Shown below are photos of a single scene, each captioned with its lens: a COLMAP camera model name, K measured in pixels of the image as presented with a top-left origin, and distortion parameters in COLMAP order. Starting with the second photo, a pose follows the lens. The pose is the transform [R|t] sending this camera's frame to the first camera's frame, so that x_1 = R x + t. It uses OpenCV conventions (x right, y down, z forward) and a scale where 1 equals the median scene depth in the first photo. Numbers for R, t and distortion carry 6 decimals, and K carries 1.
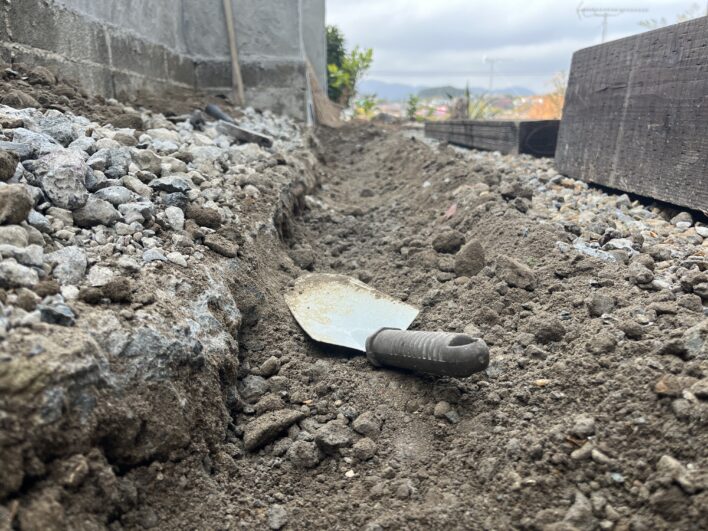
lens RADIAL K [[539.5, 0, 357.0], [0, 539.5, 270.9], [0, 0, 1]] dist [0.066579, -0.091259]
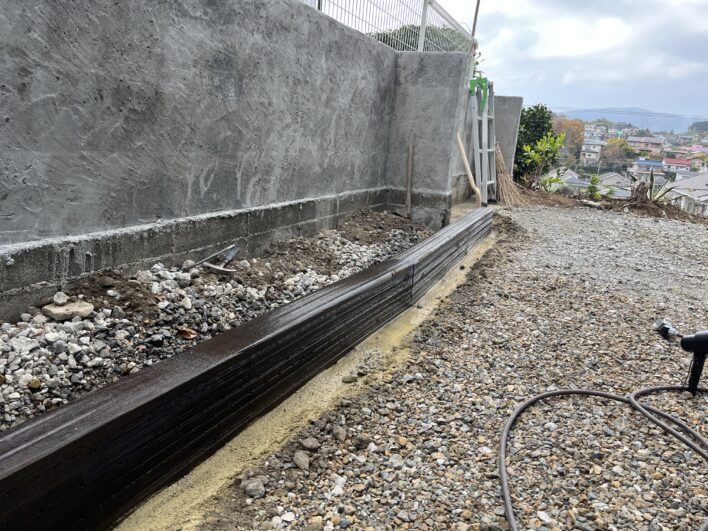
lens RADIAL K [[539.5, 0, 355.7], [0, 539.5, 264.7], [0, 0, 1]] dist [0.066579, -0.091259]
pose [[0.907025, 0.159914, -0.389528, 0.338729], [-0.178310, 0.983910, -0.011271, -0.102371], [0.381459, 0.079679, 0.920945, -0.654435]]
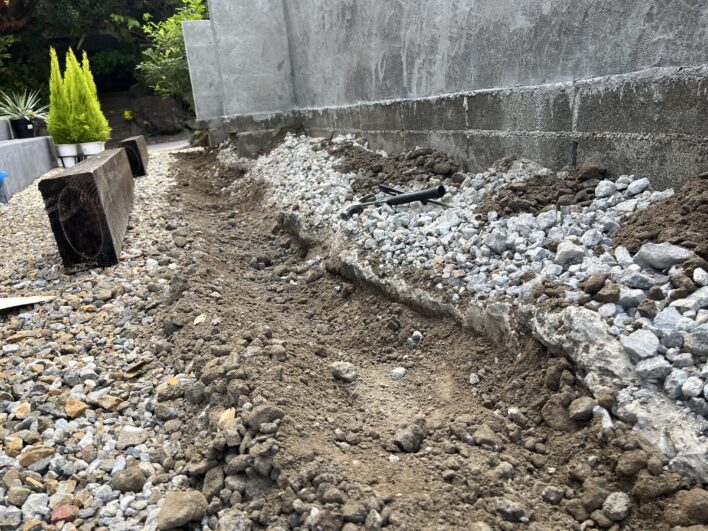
lens RADIAL K [[539.5, 0, 365.6], [0, 539.5, 259.2], [0, 0, 1]] dist [0.066579, -0.091259]
pose [[-0.937921, 0.167095, -0.303947, 0.099904], [-0.008598, 0.864839, 0.501976, -0.412244], [0.346743, 0.473428, -0.809713, 1.098406]]
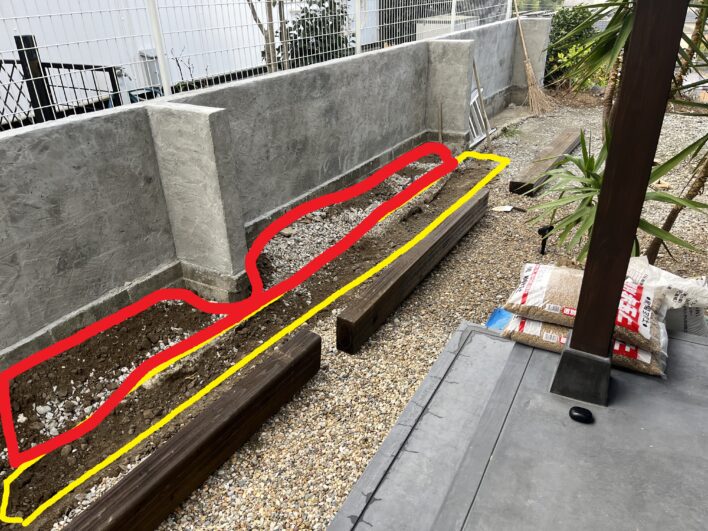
lens RADIAL K [[539.5, 0, 356.6], [0, 539.5, 263.5], [0, 0, 1]] dist [0.066579, -0.091259]
pose [[0.846832, 0.214469, -0.486702, 0.895263], [-0.106013, 0.964796, 0.240688, -0.364646], [0.521188, -0.152226, 0.839756, -1.628555]]
